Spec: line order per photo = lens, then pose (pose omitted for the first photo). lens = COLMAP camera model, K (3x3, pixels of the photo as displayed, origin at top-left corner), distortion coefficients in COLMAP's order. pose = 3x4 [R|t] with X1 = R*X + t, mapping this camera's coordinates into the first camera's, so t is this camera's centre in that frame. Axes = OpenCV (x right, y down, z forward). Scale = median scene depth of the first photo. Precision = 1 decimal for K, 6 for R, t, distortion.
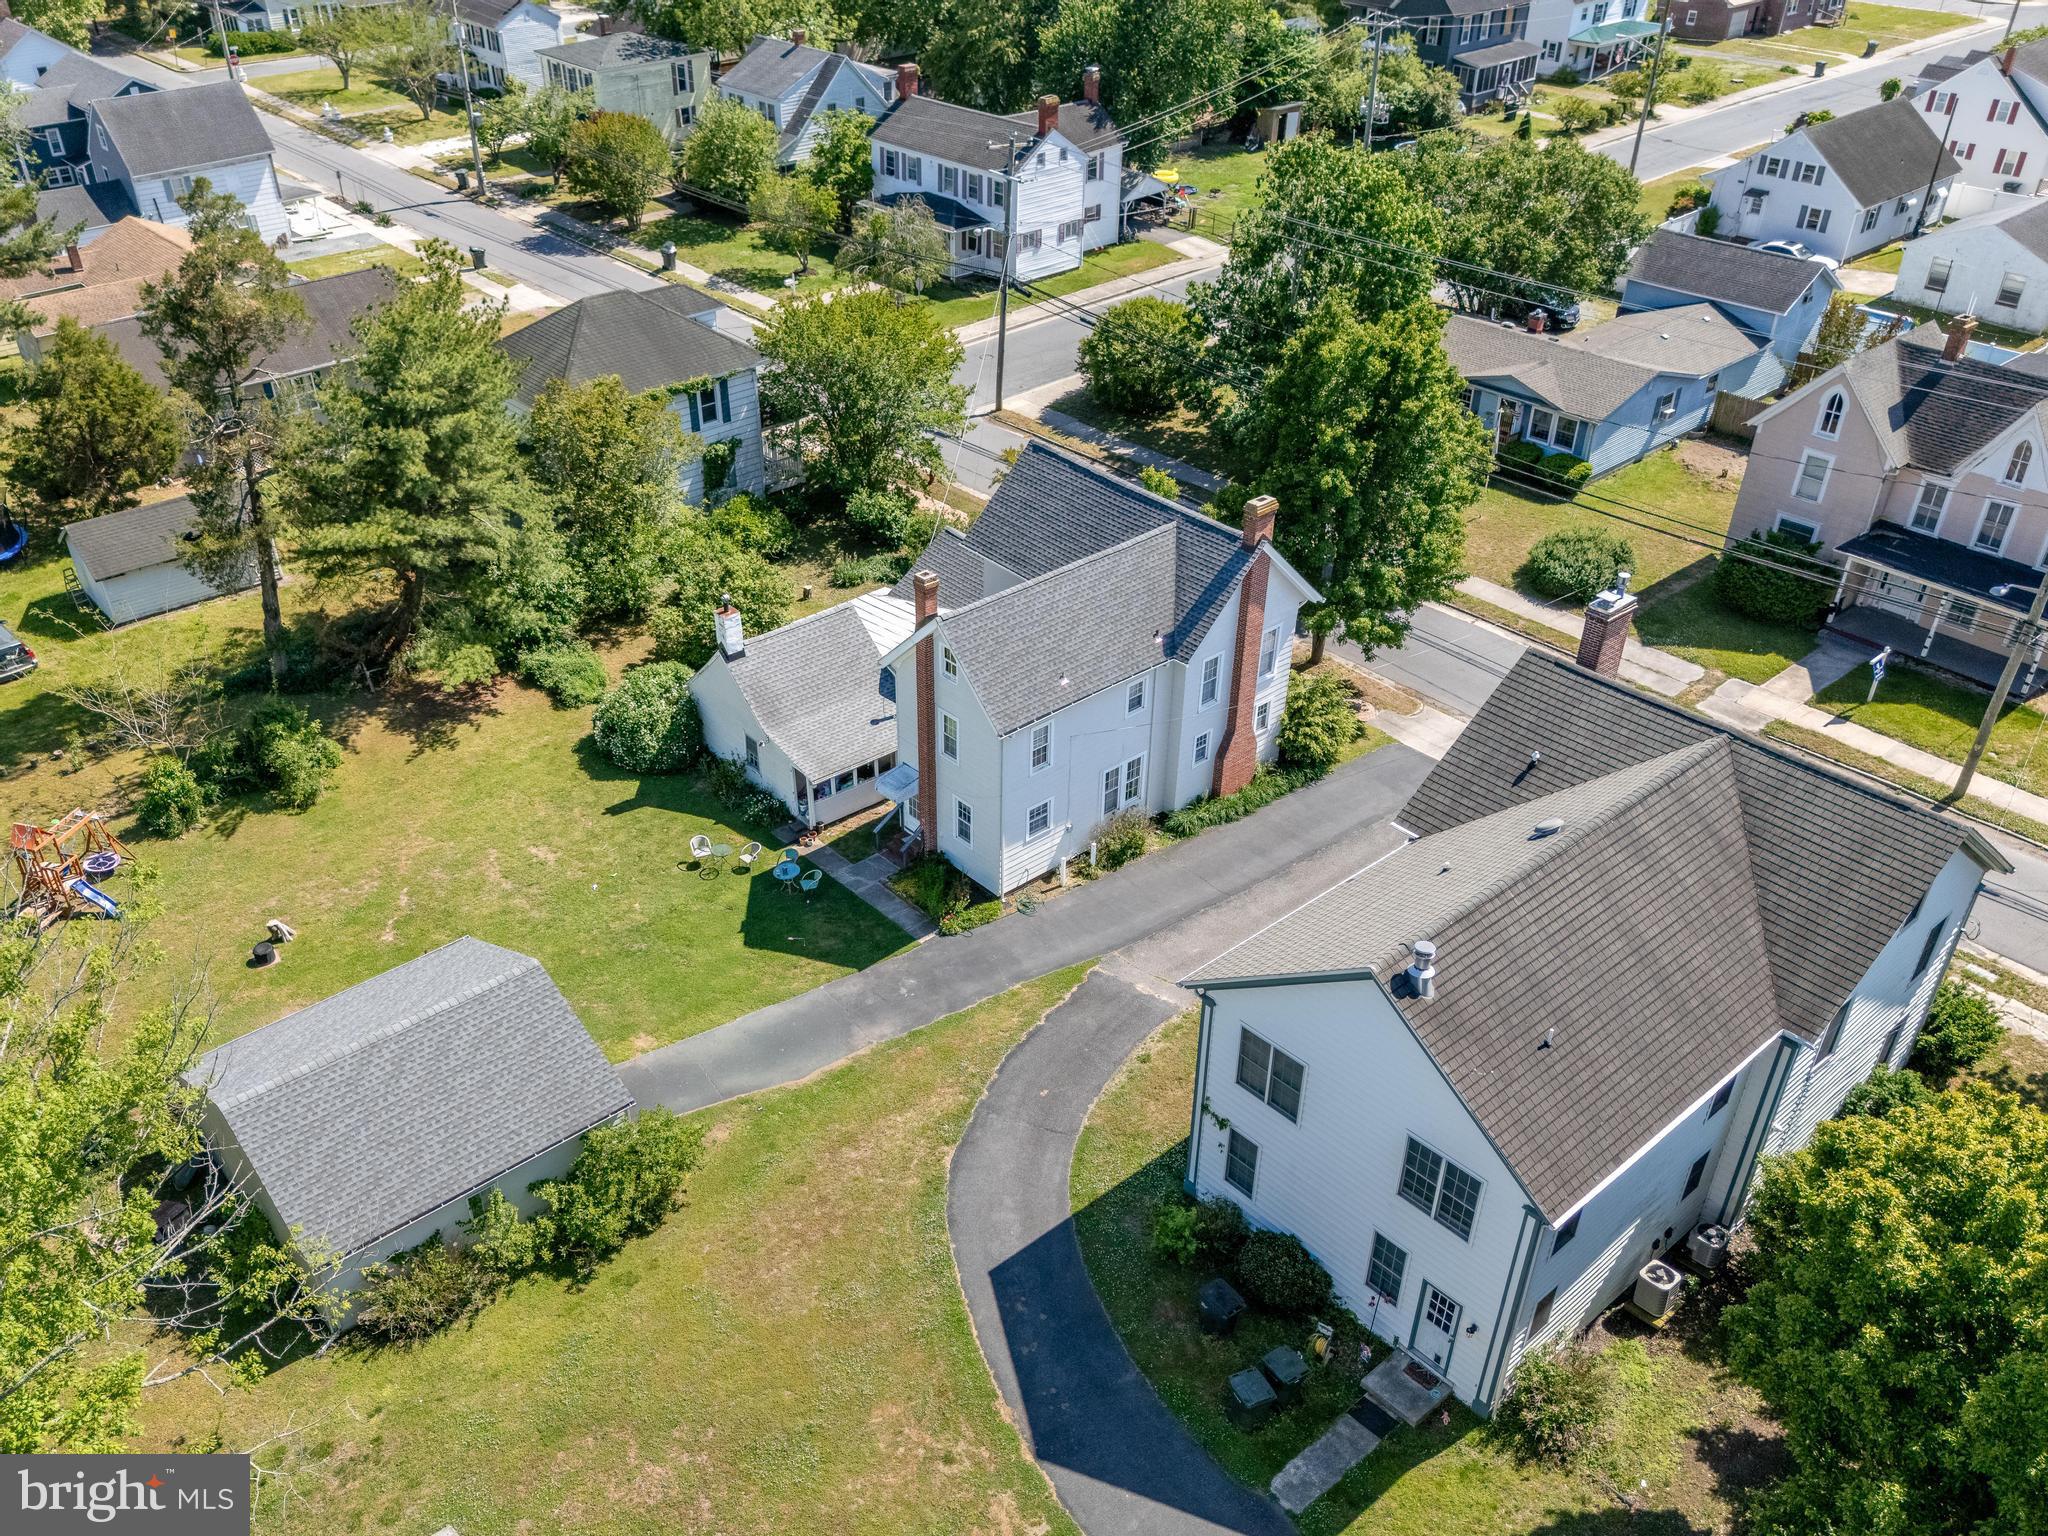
lens RADIAL K [[1666.6, 0, 947.4], [0, 1666.6, 857.9], [0, 0, 1]] dist [0.071355, -0.070437]
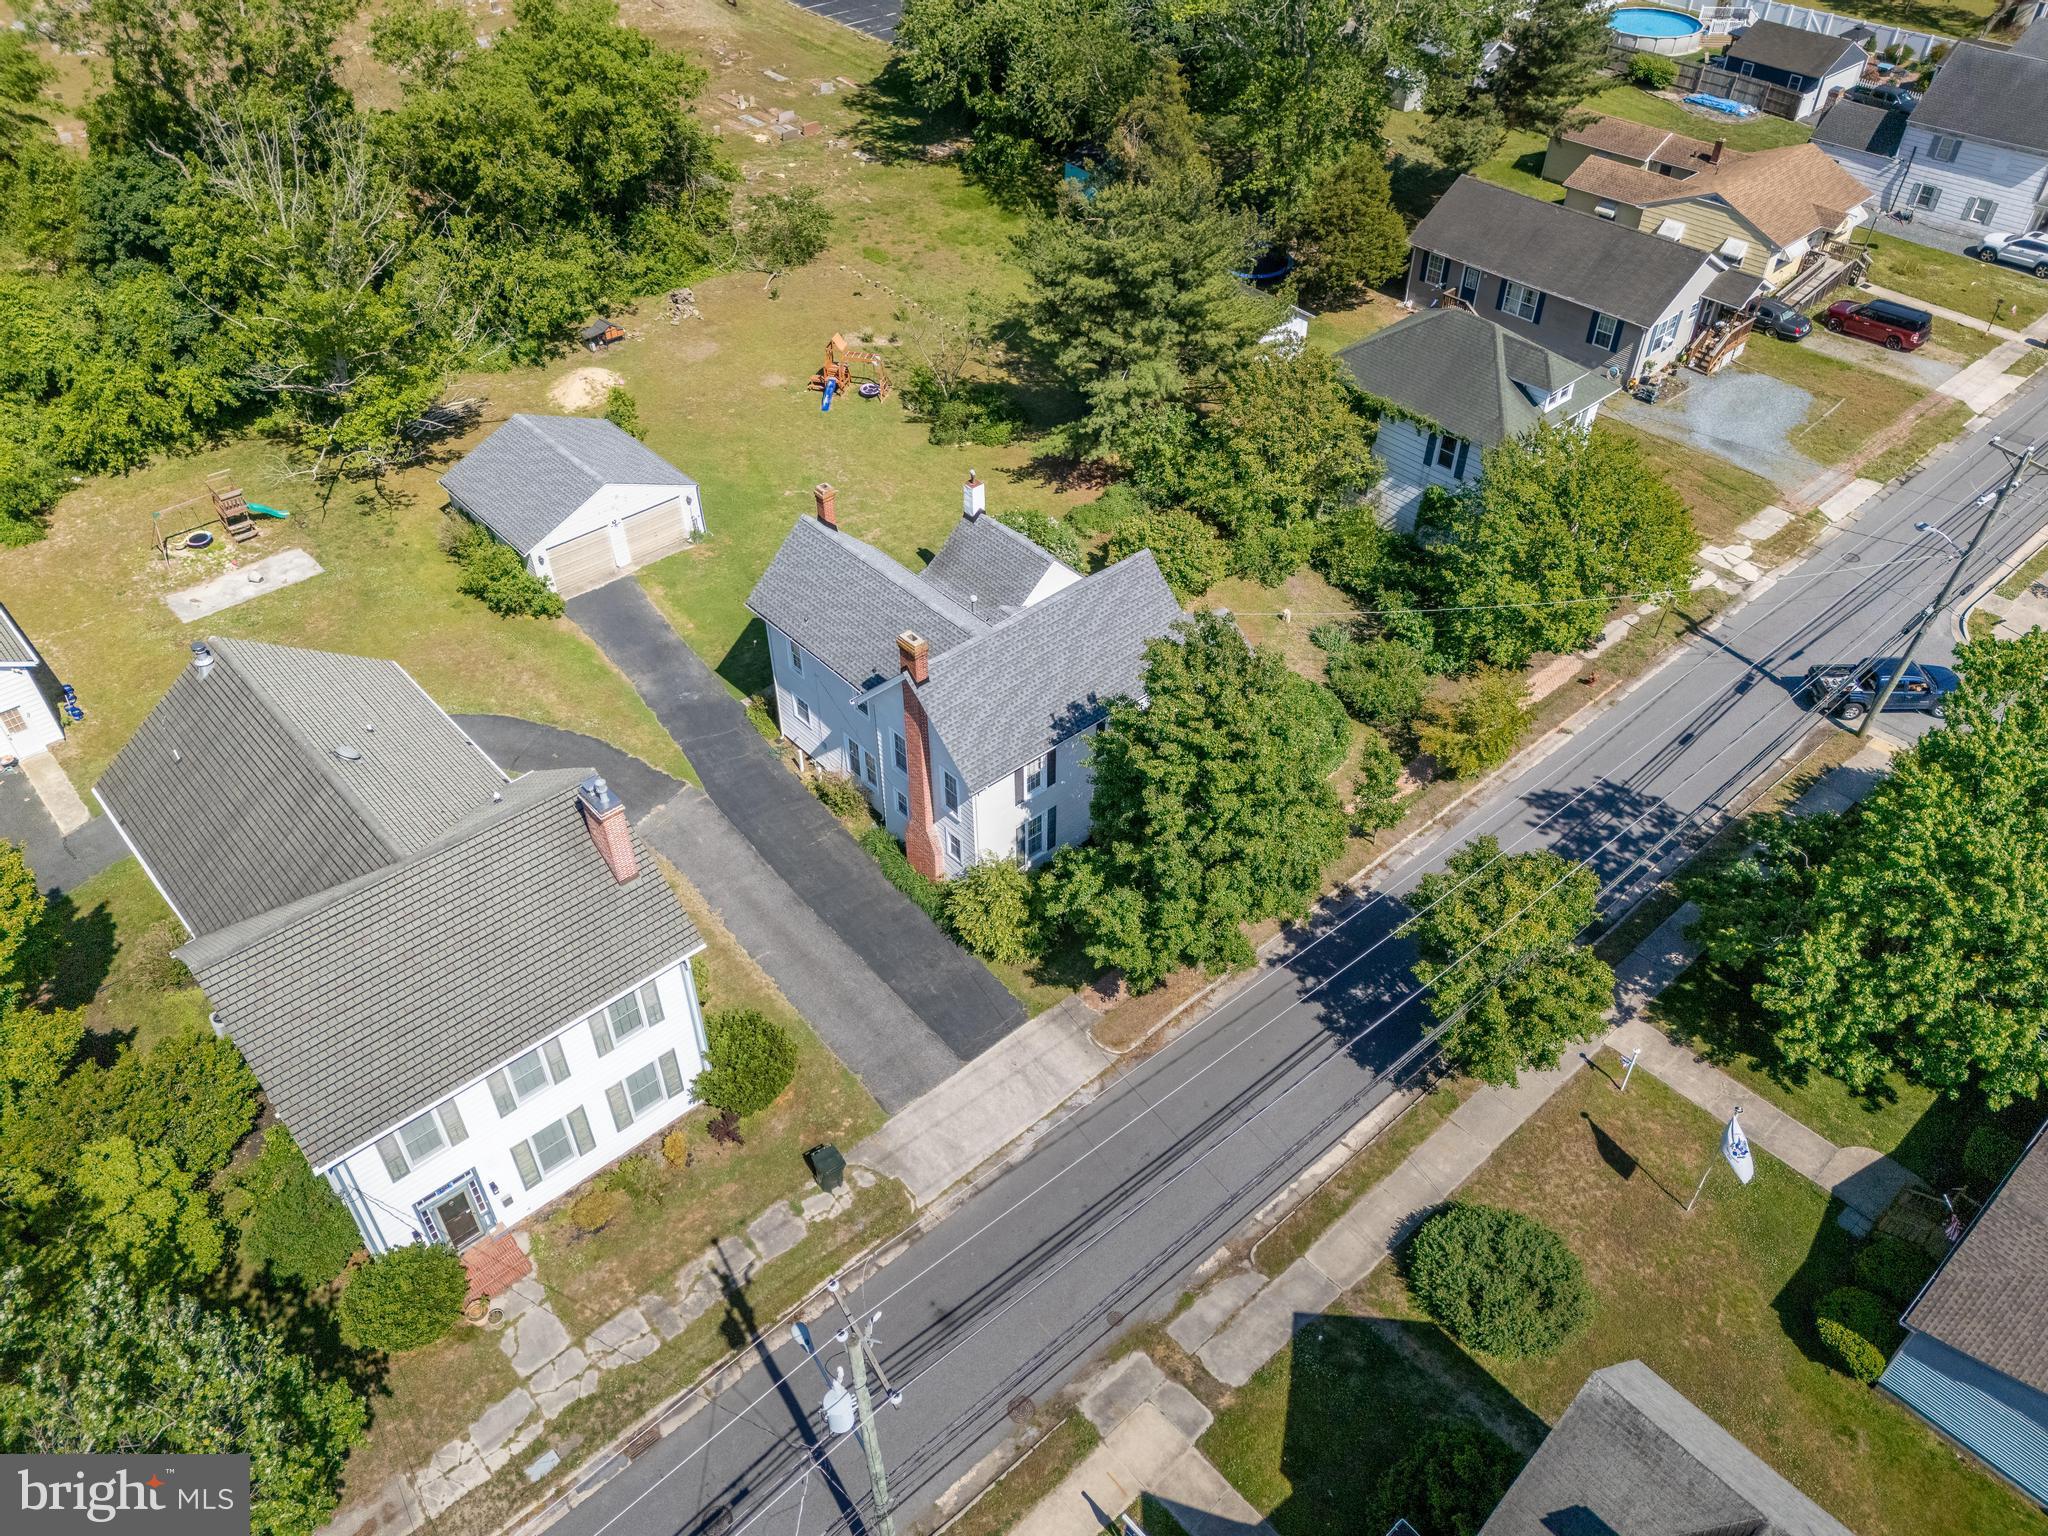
lens RADIAL K [[1487.0, 0, 1024.0], [0, 1487.0, 768.0], [0, 0, 1]] dist [0.070155, -0.064415]
pose [[0.037033, 0.671501, -0.740077, 0.769220], [-0.581842, 0.616597, 0.530347, -0.574789], [0.812458, 0.410968, 0.413543, 0.588011]]
